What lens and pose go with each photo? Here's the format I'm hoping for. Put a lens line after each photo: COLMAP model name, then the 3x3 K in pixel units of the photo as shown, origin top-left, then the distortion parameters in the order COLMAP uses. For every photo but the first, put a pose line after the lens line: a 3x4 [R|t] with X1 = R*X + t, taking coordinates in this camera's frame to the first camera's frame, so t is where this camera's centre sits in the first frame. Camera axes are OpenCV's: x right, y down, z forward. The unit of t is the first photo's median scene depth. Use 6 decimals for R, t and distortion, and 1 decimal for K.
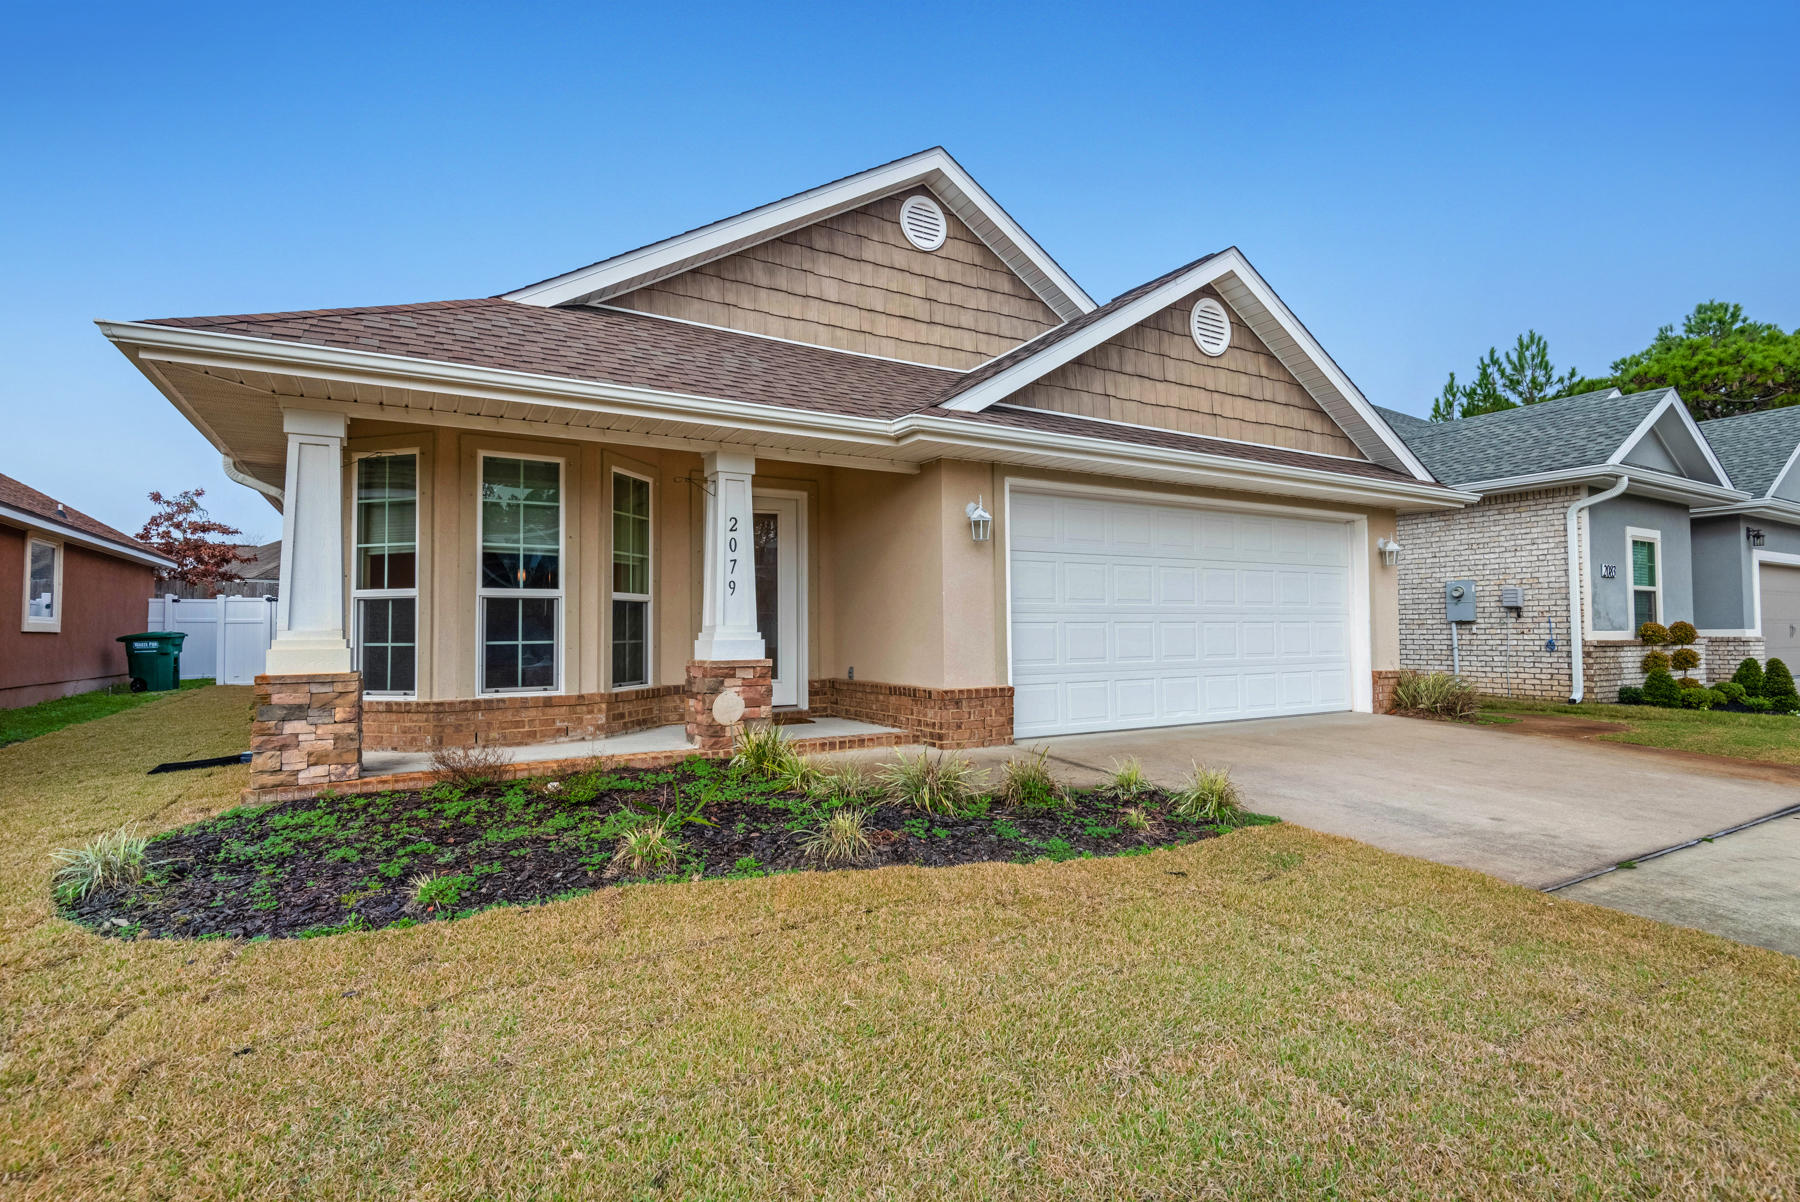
lens RADIAL K [[874.7, 0, 900.0], [0, 874.7, 601.0], [0, 0, 1]] dist [0.023693, -0.000341]
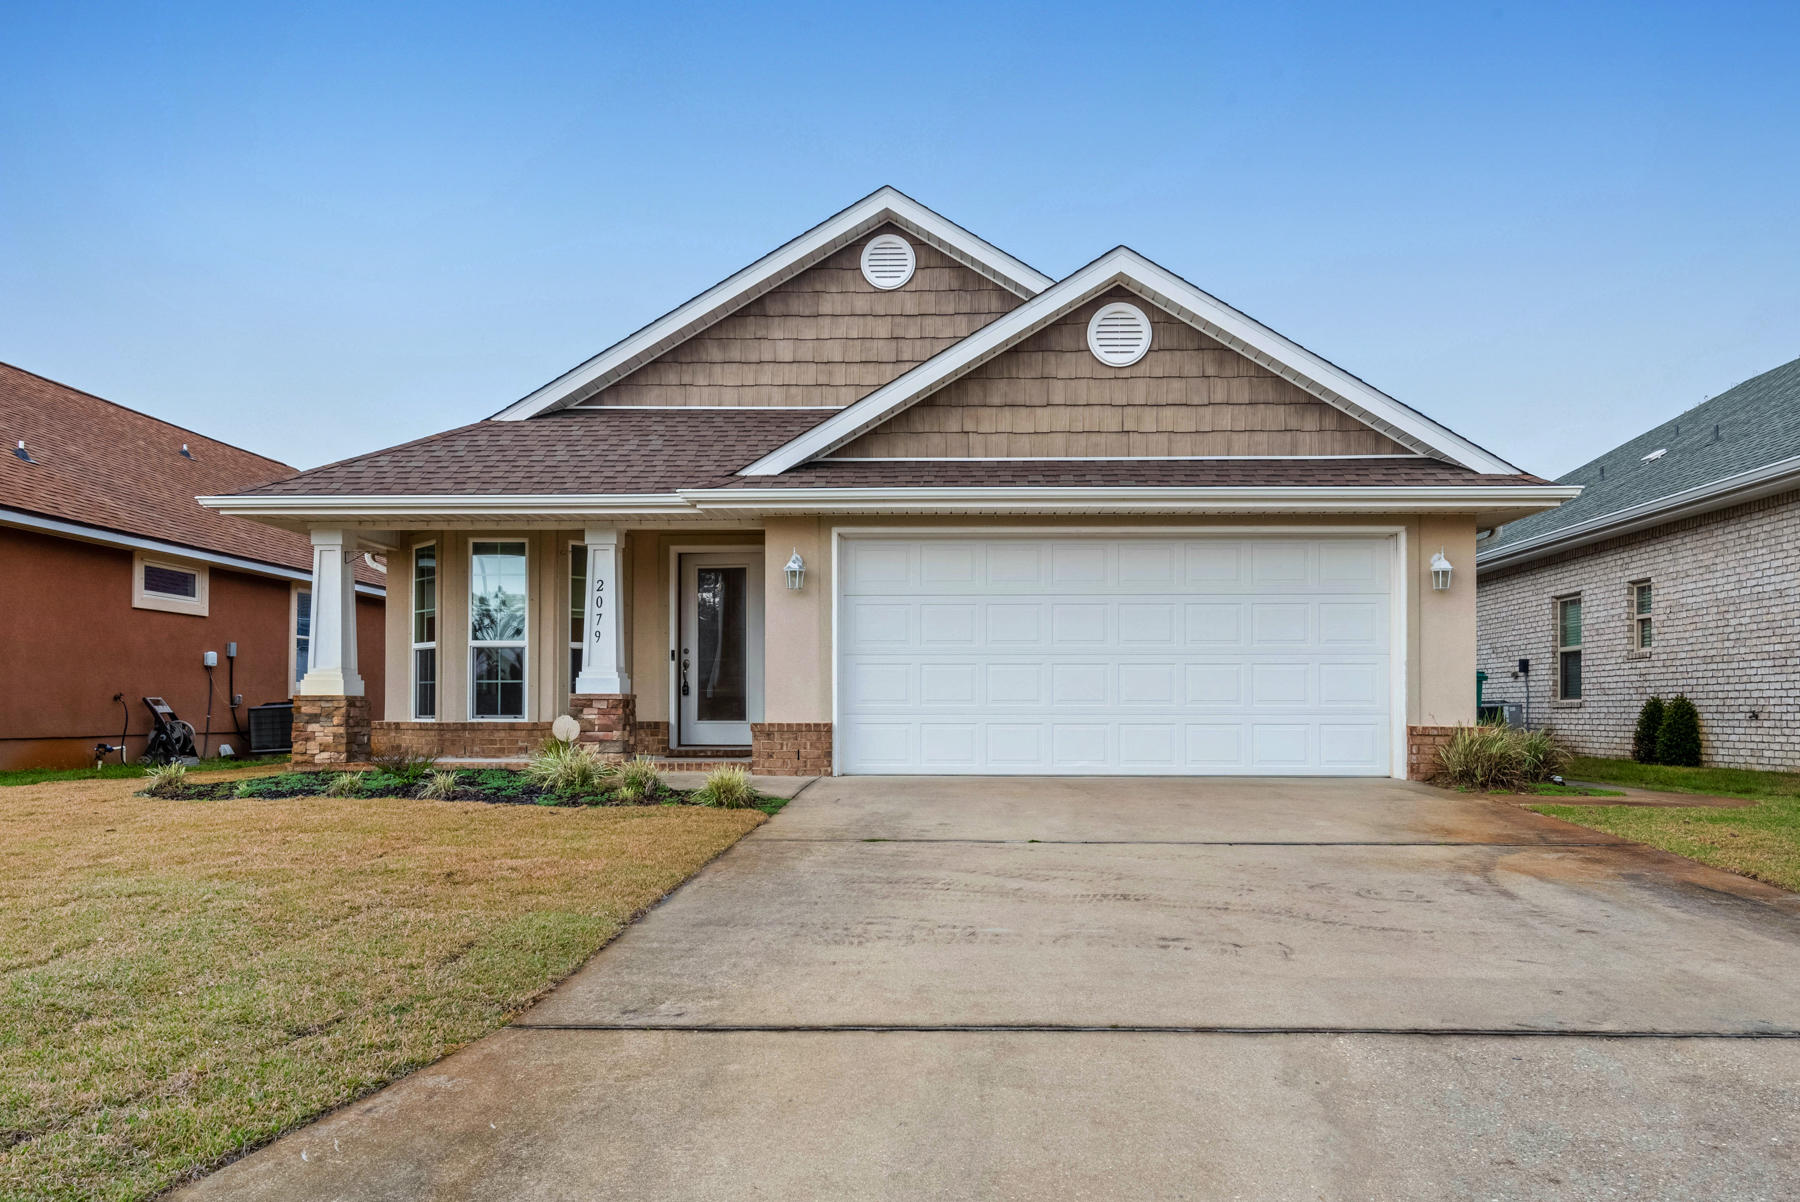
lens RADIAL K [[1341.7, 0, 902.0], [0, 1341.7, 692.1], [0, 0, 1]] dist [0.033235, 0.001826]
pose [[0.832880, 0.002020, -0.553450, 1.133490], [0.010149, 0.999769, 0.018923, 0.029865], [0.553360, -0.021378, 0.832668, -0.331565]]
